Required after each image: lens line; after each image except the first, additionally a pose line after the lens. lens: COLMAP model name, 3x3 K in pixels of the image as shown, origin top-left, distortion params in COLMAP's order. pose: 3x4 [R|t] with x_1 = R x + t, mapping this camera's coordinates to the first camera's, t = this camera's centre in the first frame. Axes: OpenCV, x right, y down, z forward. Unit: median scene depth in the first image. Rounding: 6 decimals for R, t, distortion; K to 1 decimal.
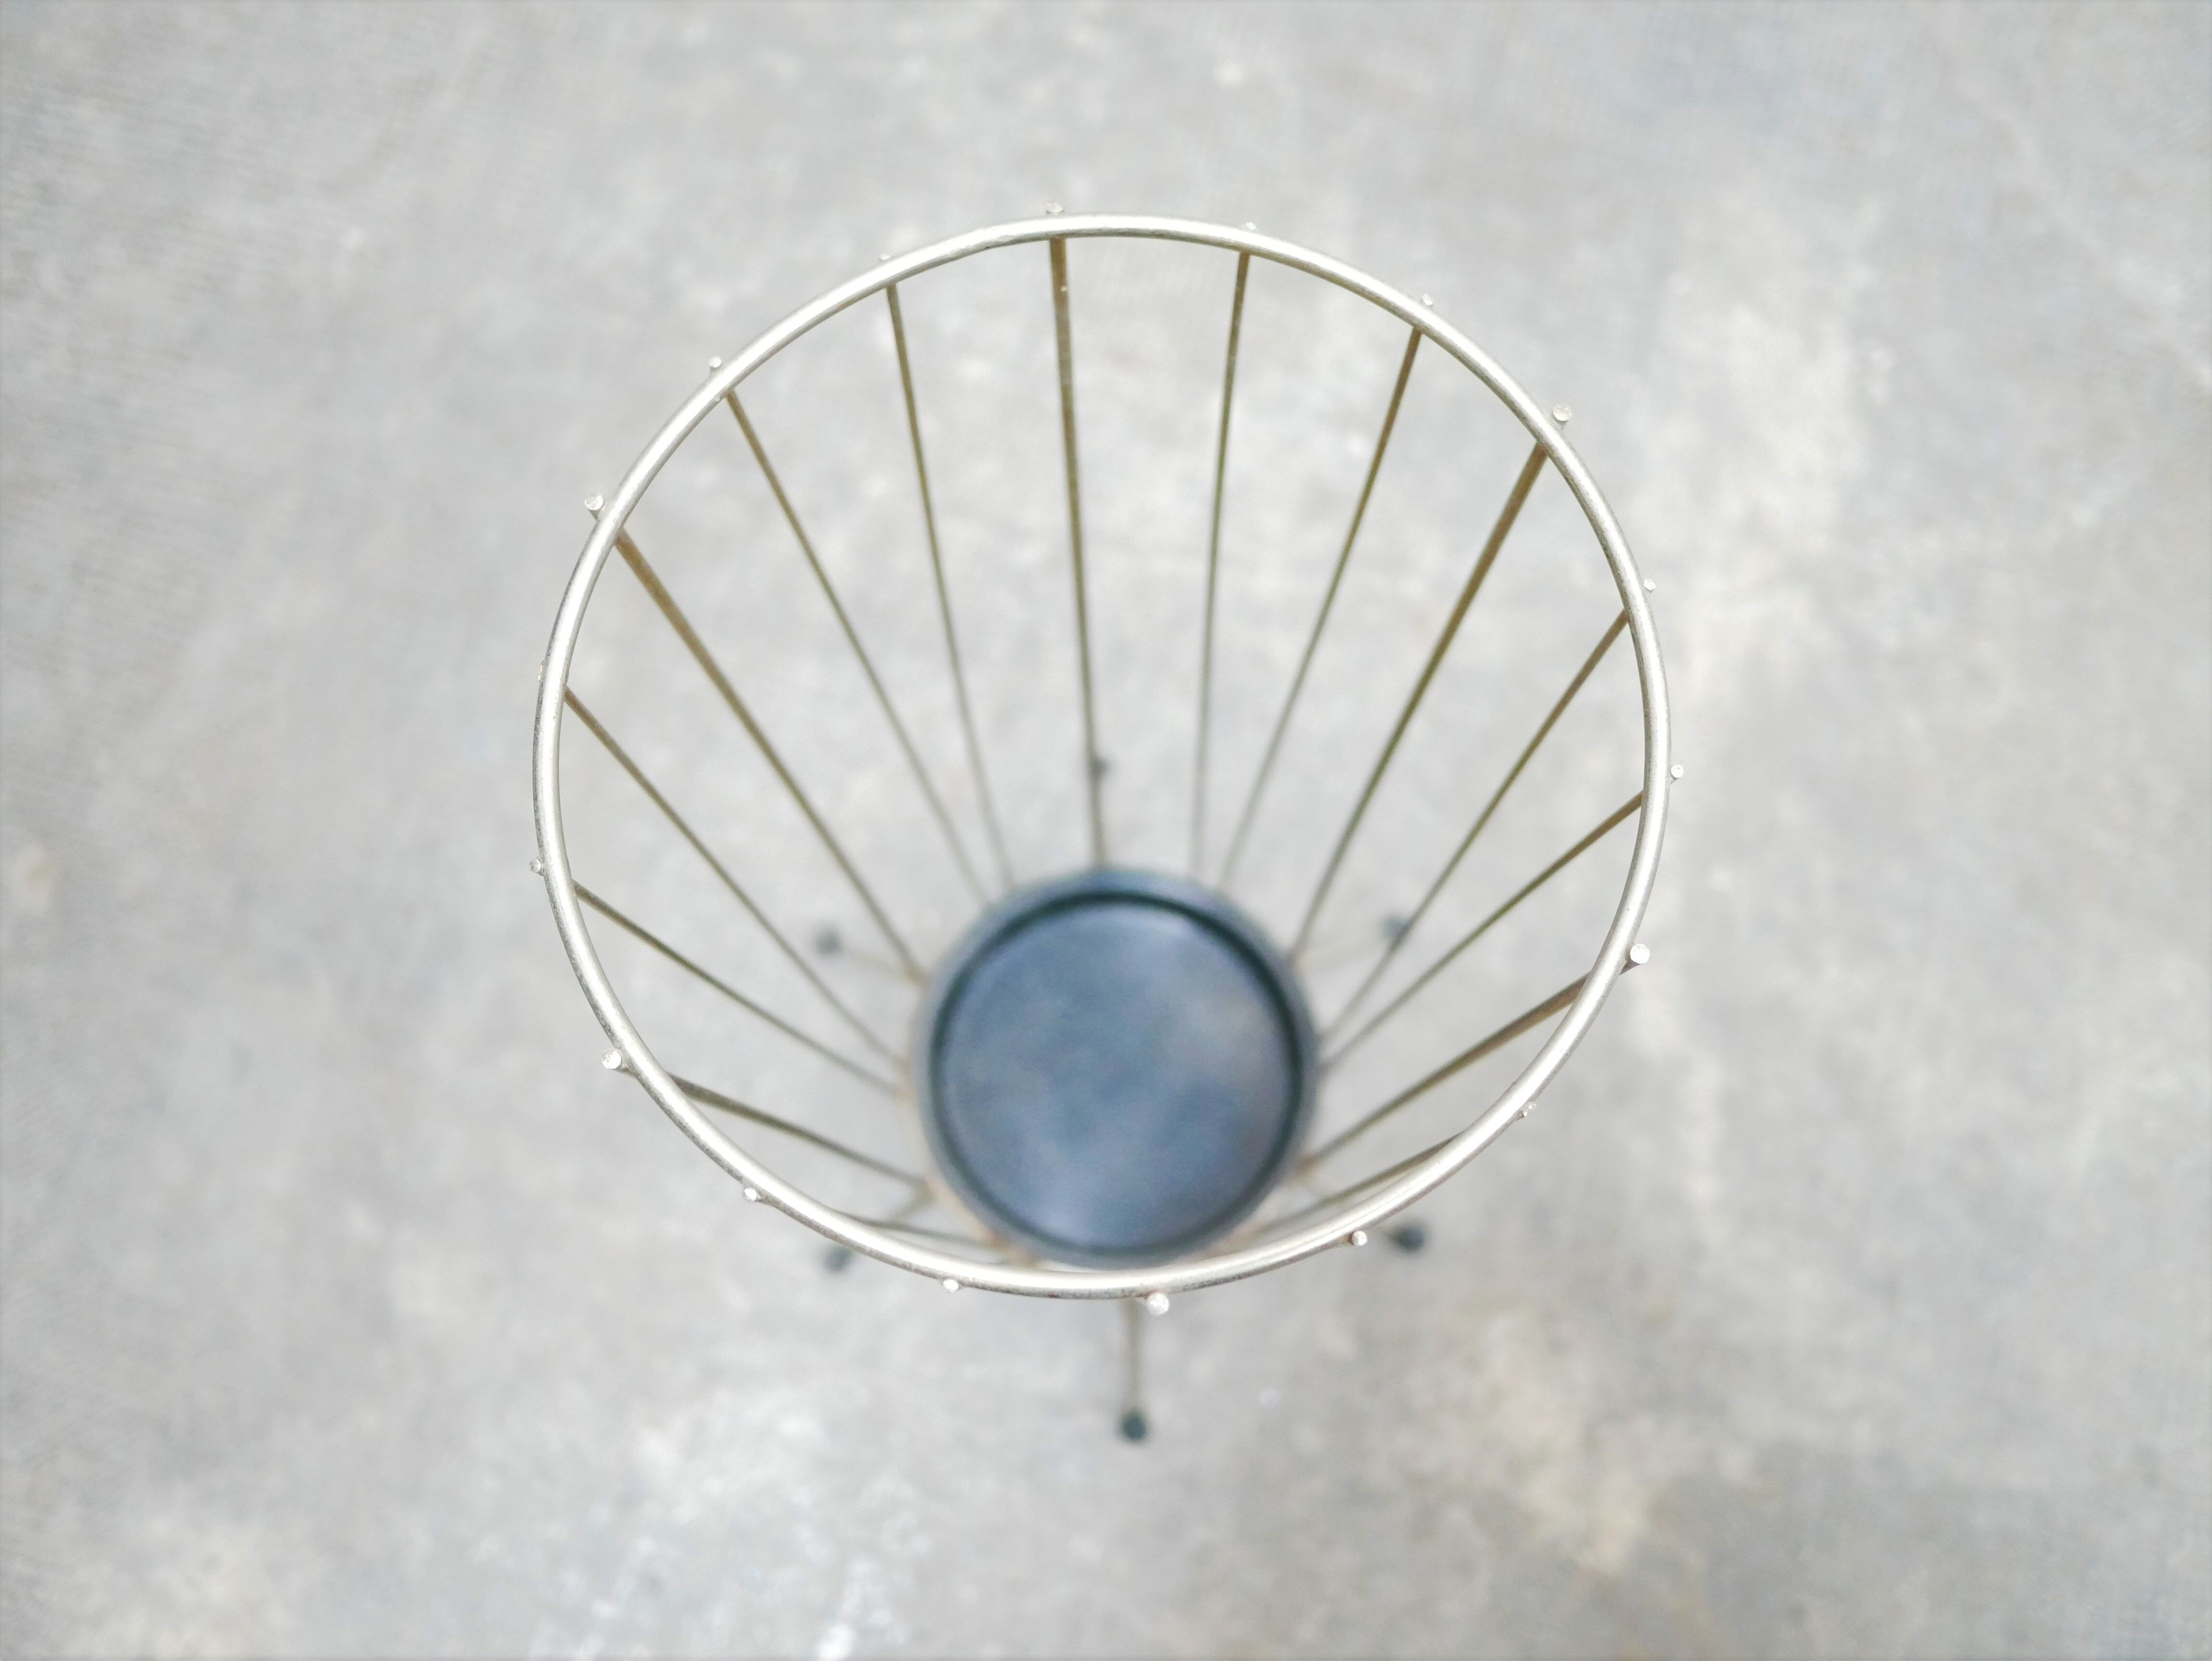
lens RADIAL K [[2632.4, 0, 1103.8], [0, 2632.4, 836.8], [0, 0, 1]] dist [-0.022437, 0.016799]
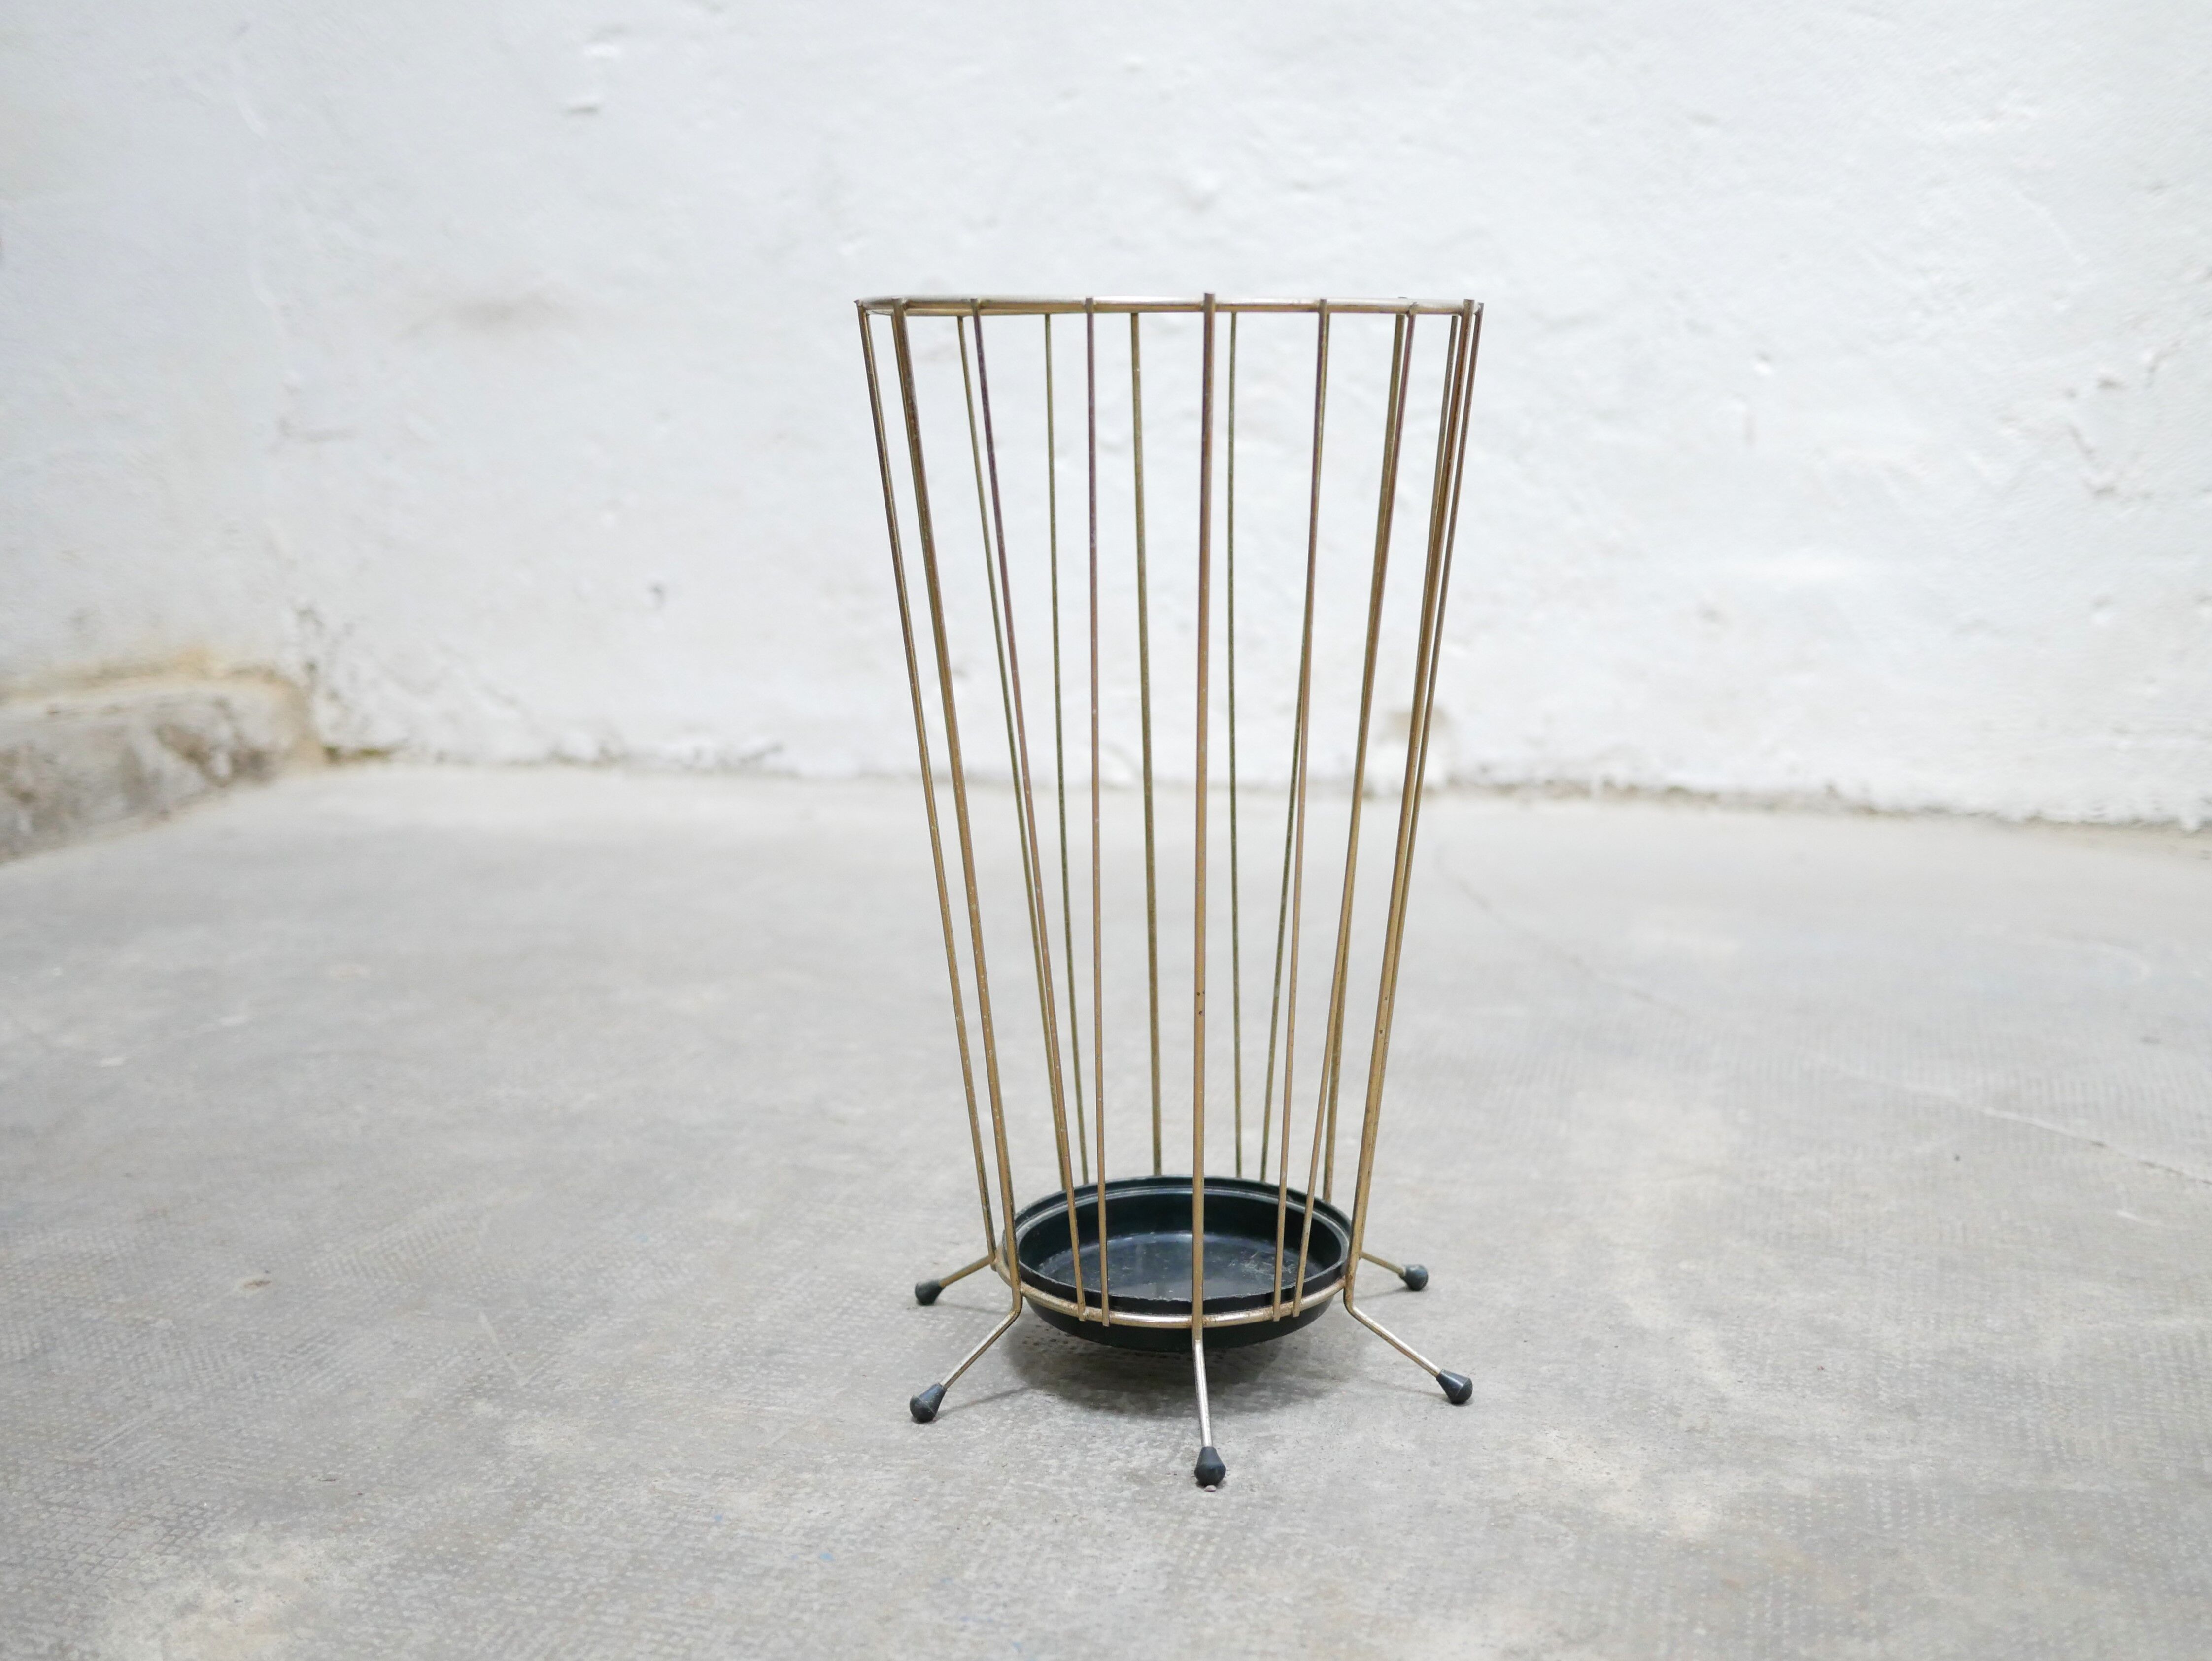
lens RADIAL K [[2574.0, 0, 1121.5], [0, 2574.0, 835.7], [0, 0, 1]] dist [-0.015590, 0.029964]
pose [[0.999892, -0.009200, 0.011445, -0.031309], [0.014425, 0.469460, -0.882836, 0.970111], [0.002749, 0.882906, 0.469542, 0.295011]]
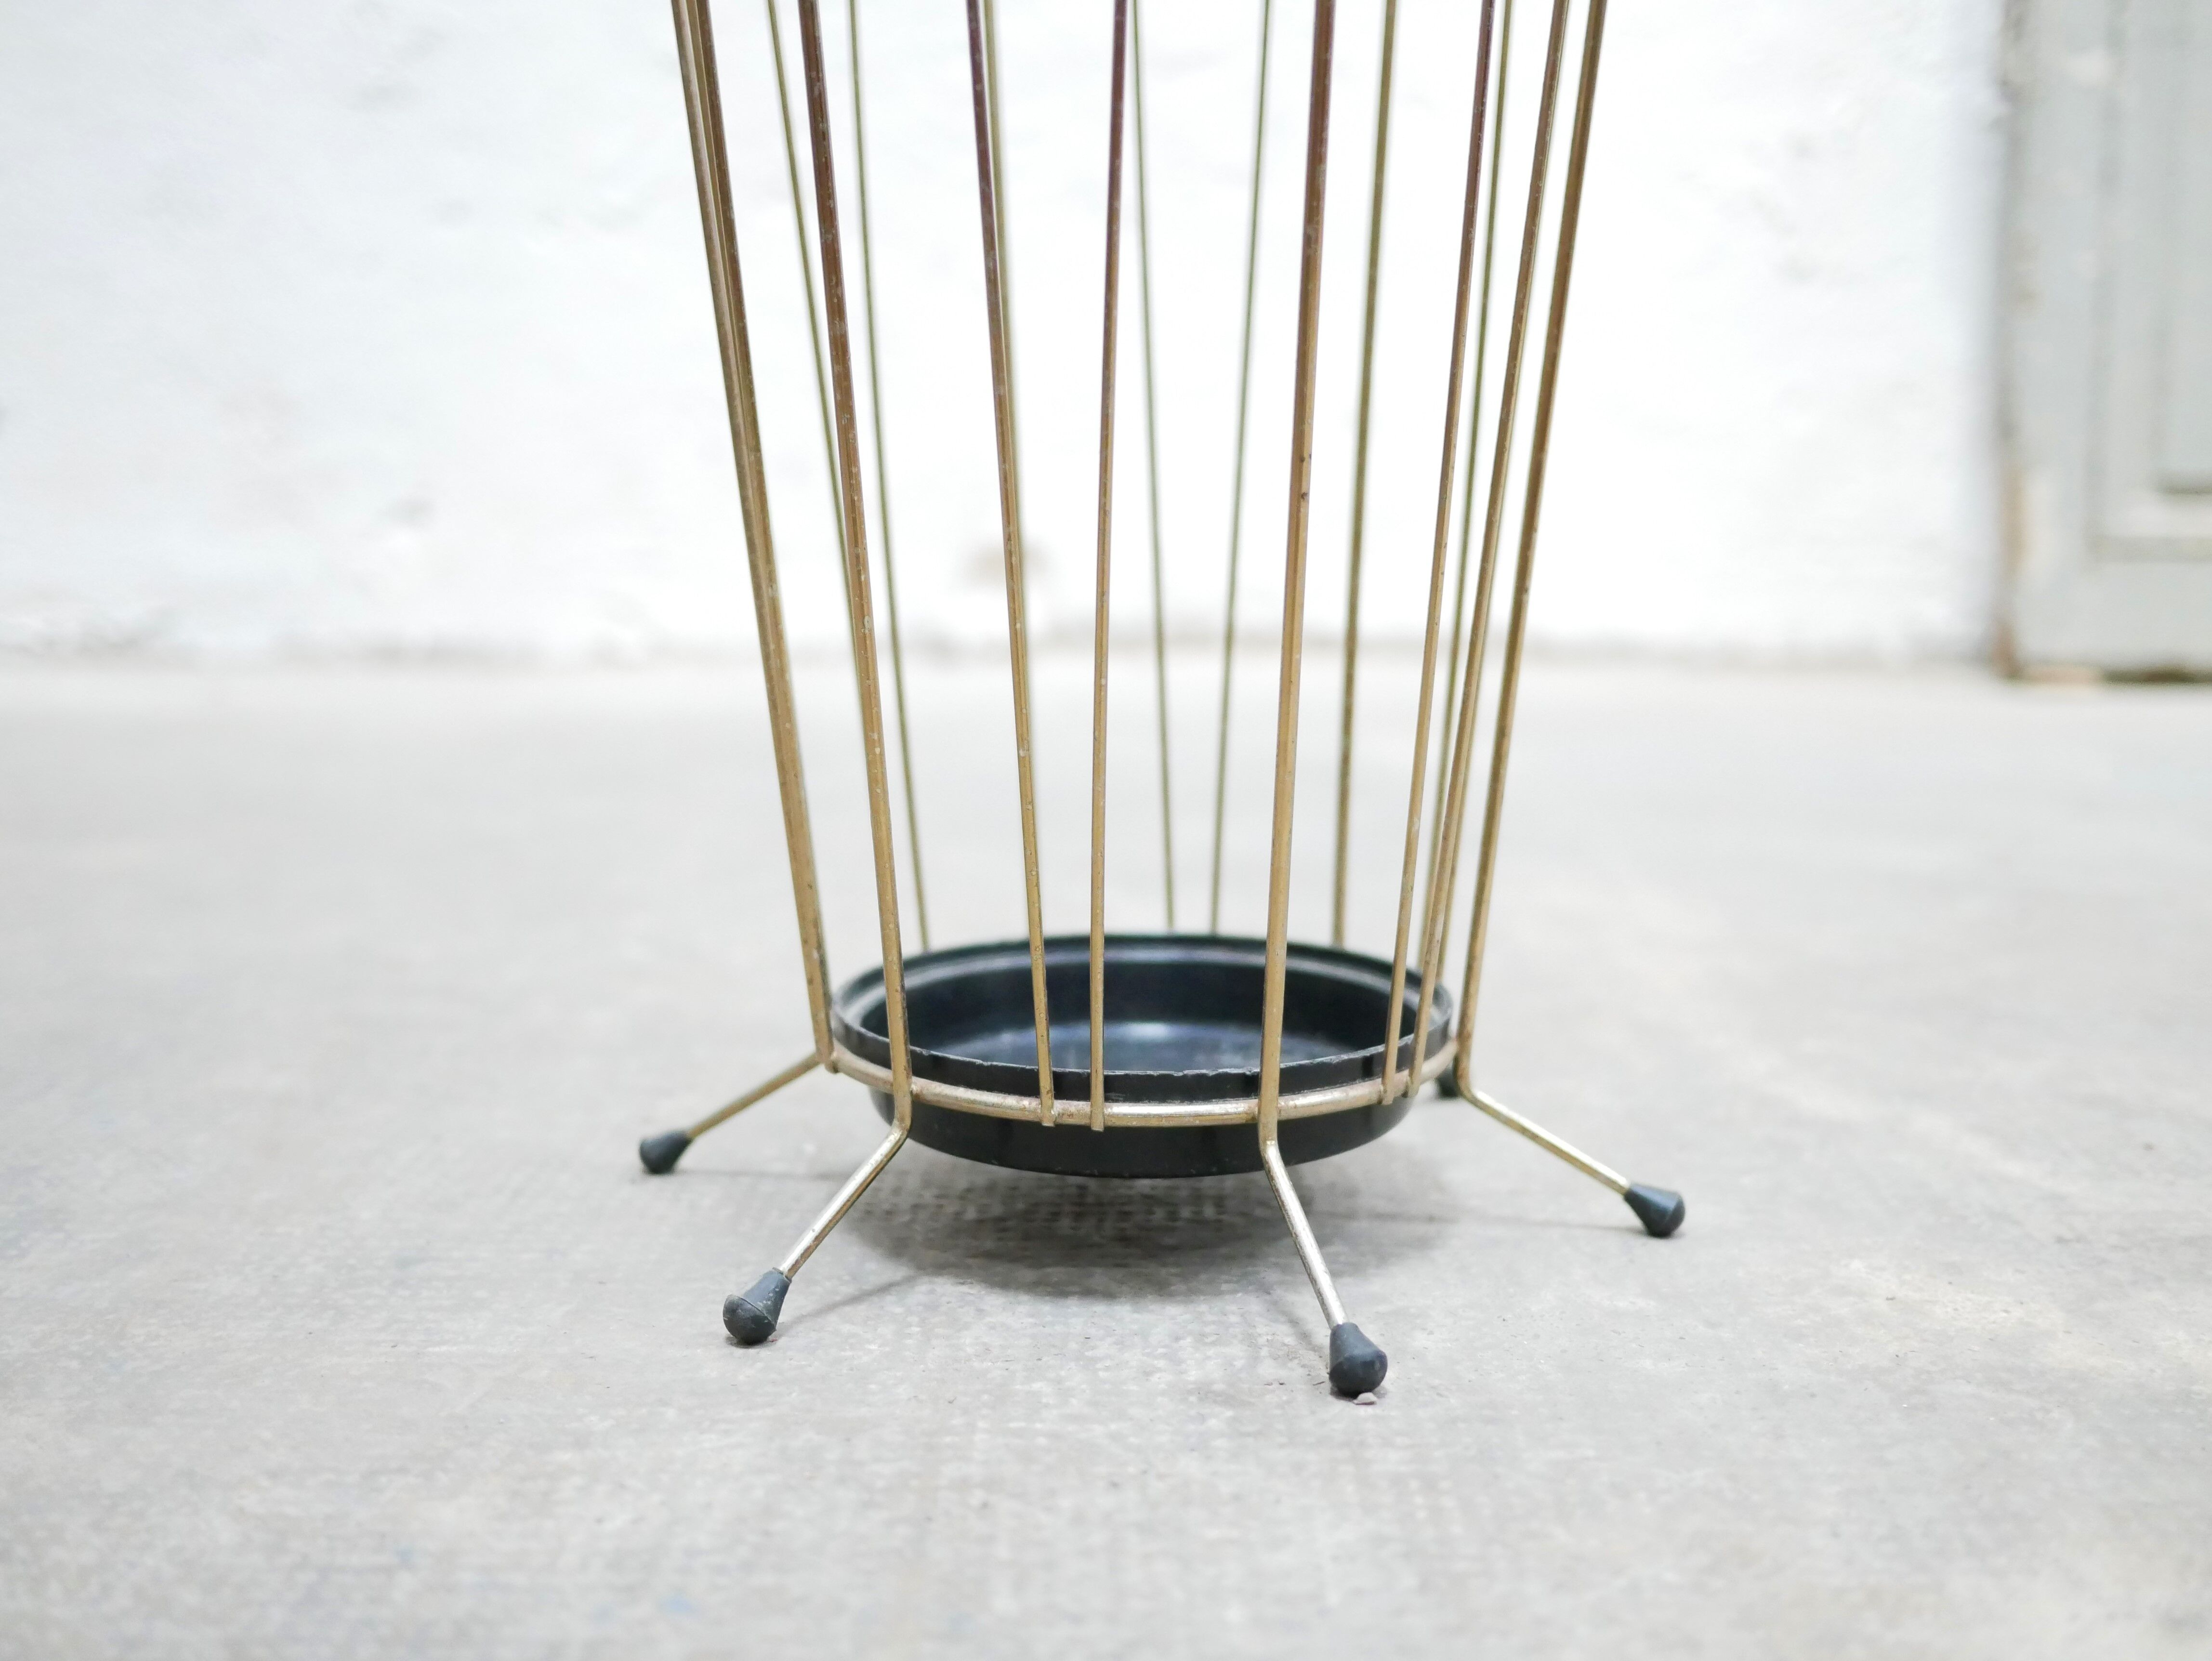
lens RADIAL K [[2530.6, 0, 1118.2], [0, 2530.6, 830.0], [0, 0, 1]] dist [-0.018210, 0.019252]
pose [[0.961065, -0.042652, 0.273010, -0.168485], [0.264164, 0.431659, -0.862489, 0.596121], [-0.081060, 0.901028, 0.426120, 0.660594]]
